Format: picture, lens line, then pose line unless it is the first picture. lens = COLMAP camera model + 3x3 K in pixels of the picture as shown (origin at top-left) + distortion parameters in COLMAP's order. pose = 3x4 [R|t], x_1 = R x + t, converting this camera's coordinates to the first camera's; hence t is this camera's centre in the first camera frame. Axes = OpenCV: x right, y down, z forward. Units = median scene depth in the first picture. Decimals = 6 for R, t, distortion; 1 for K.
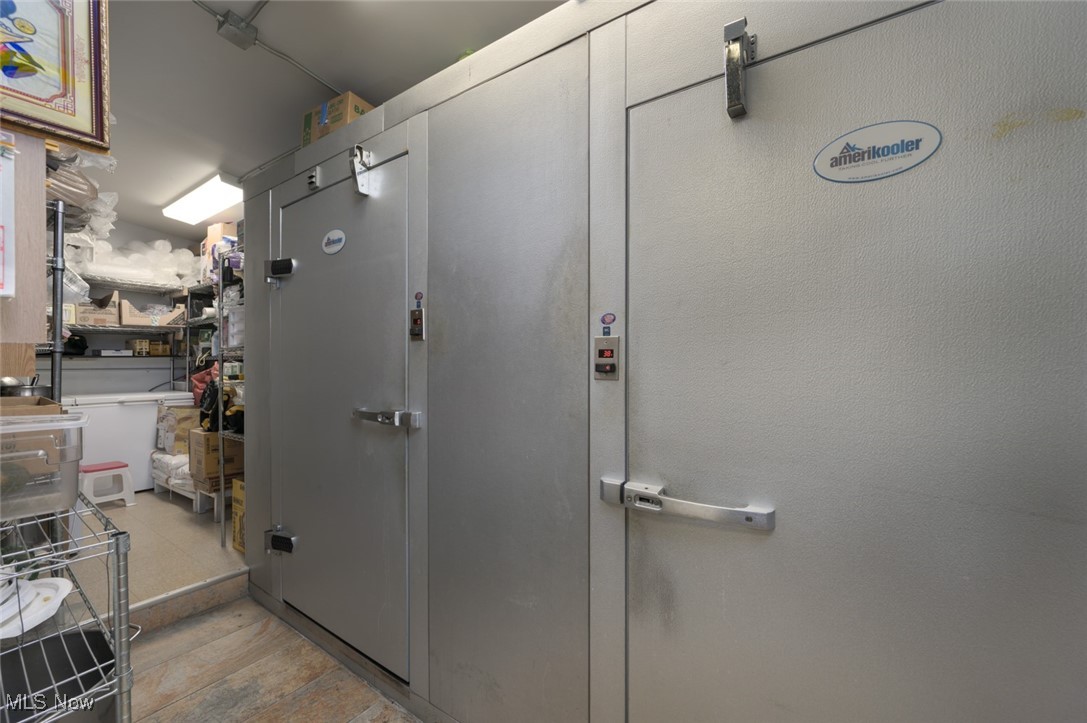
lens RADIAL K [[436.9, 0, 550.8], [0, 436.9, 360.4], [0, 0, 1]] dist [-0.002511, 0.000674]
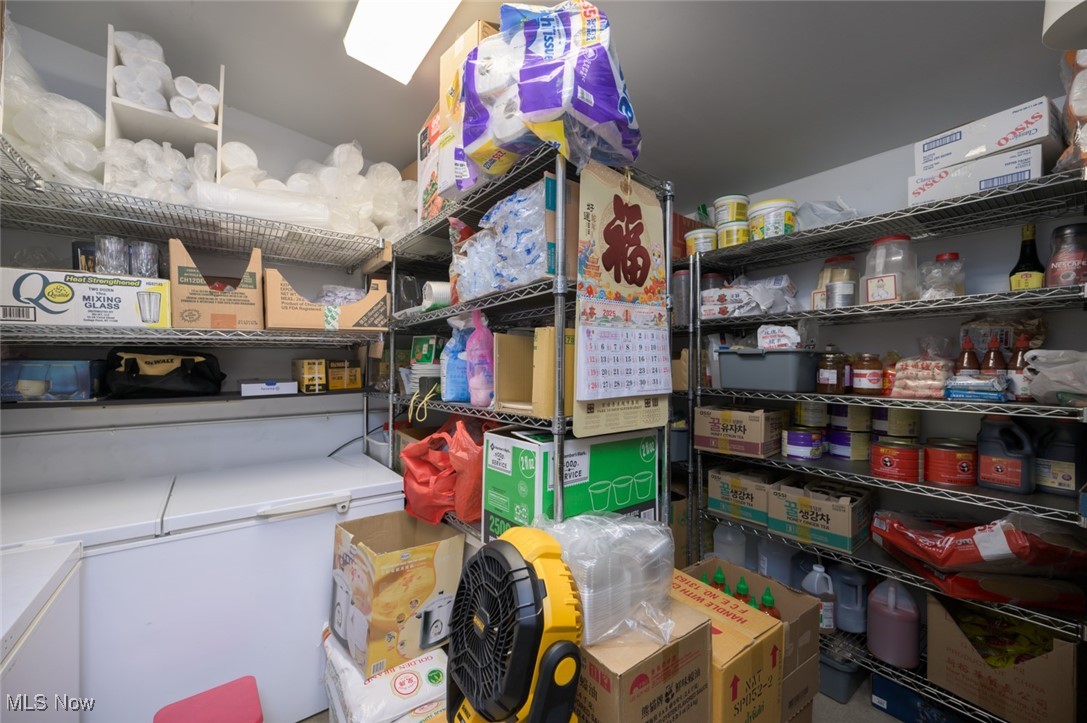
lens RADIAL K [[436.9, 0, 539.7], [0, 436.9, 362.7], [0, 0, 1]] dist [-0.002511, 0.000674]
pose [[0.940491, -0.002043, -0.339812, -0.544536], [0.001796, 0.999998, -0.001040, -0.043371], [0.339813, 0.000368, 0.940493, 0.637814]]
